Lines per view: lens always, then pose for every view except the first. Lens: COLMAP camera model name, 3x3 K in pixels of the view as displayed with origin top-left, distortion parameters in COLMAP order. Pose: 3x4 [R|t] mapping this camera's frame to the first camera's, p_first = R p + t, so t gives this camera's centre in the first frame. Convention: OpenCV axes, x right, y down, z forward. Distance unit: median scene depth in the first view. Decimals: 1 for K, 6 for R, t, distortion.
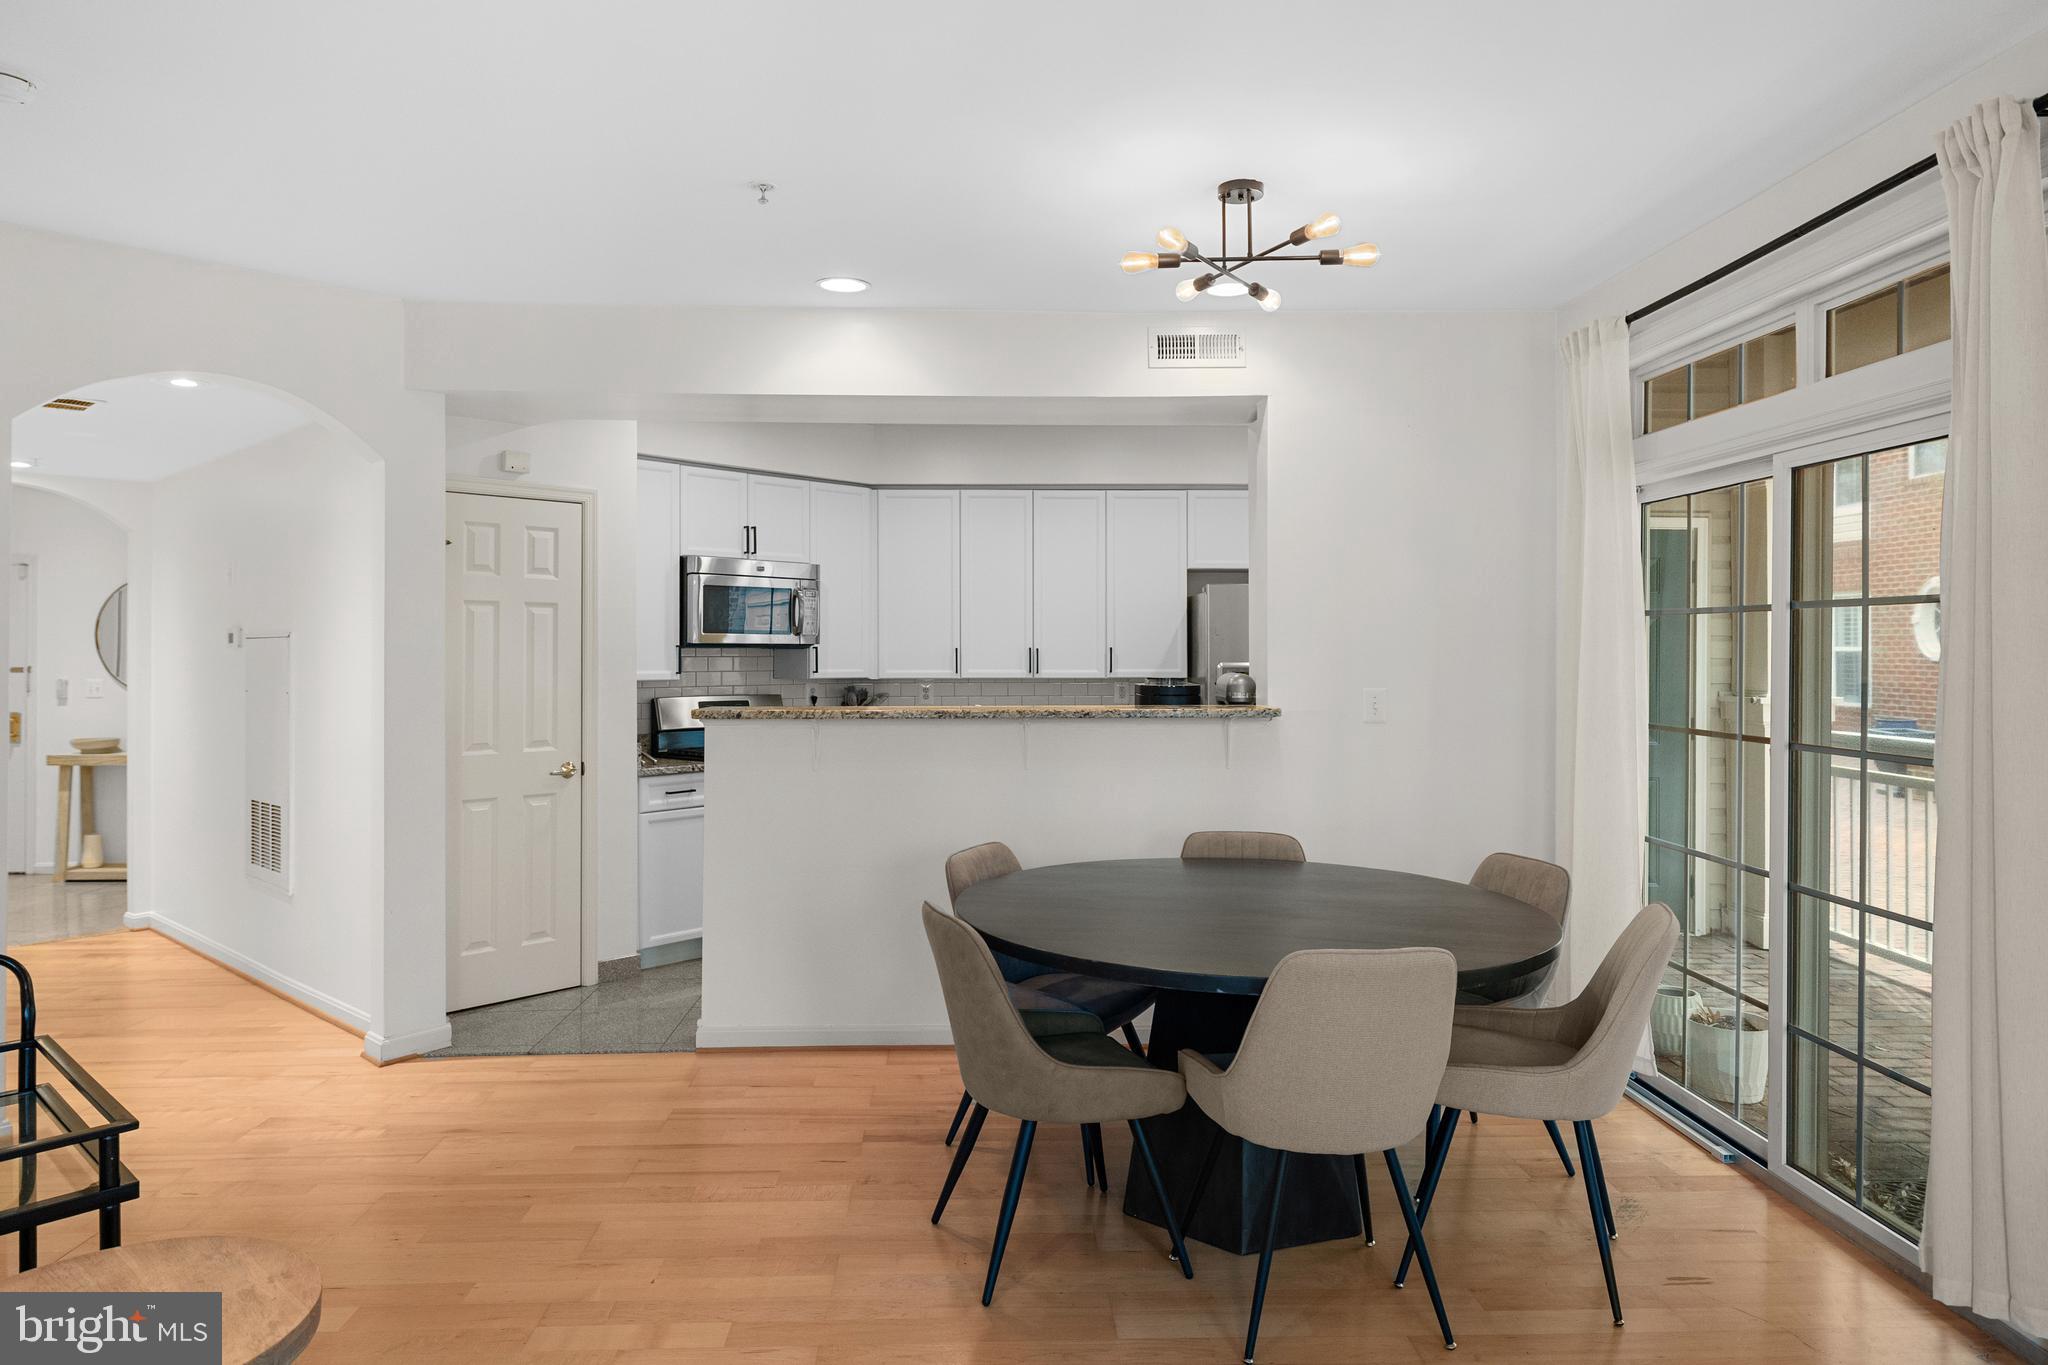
lens RADIAL K [[1269.4, 0, 1018.2], [0, 1269.4, 641.3], [0, 0, 1]] dist [0.001108, -0.003325]
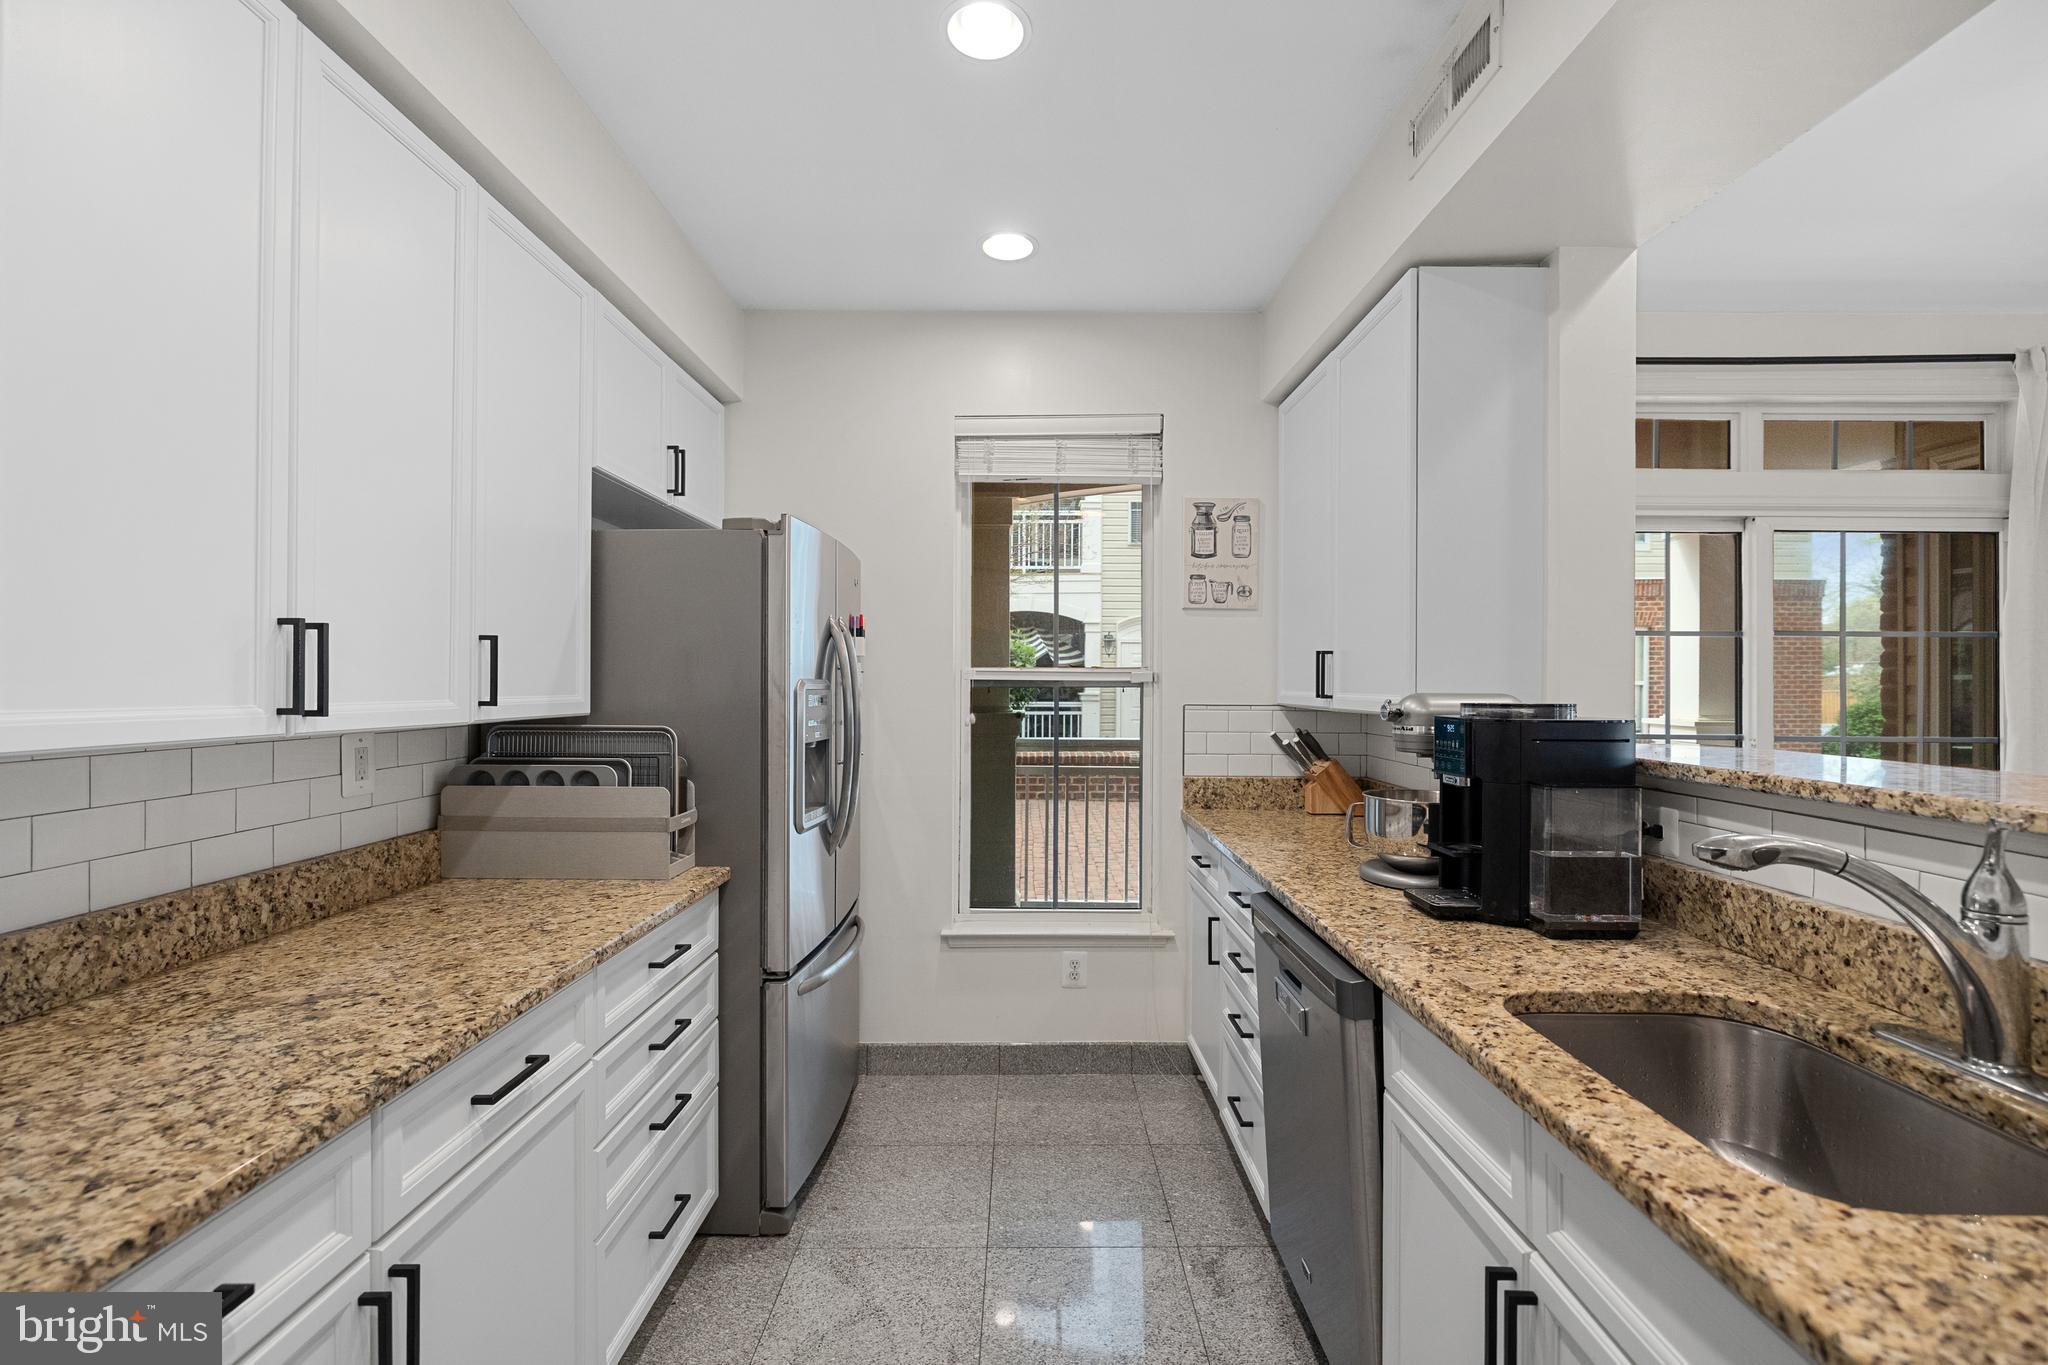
lens RADIAL K [[865.7, 0, 1017.2], [0, 865.7, 679.6], [0, 0, 1]] dist [-0.000535, 0.000067]
pose [[0.048383, 0.006911, 0.998805, -0.211984], [-0.012533, 0.999902, -0.006312, 0.022565], [-0.998750, -0.012213, 0.048465, 1.122625]]
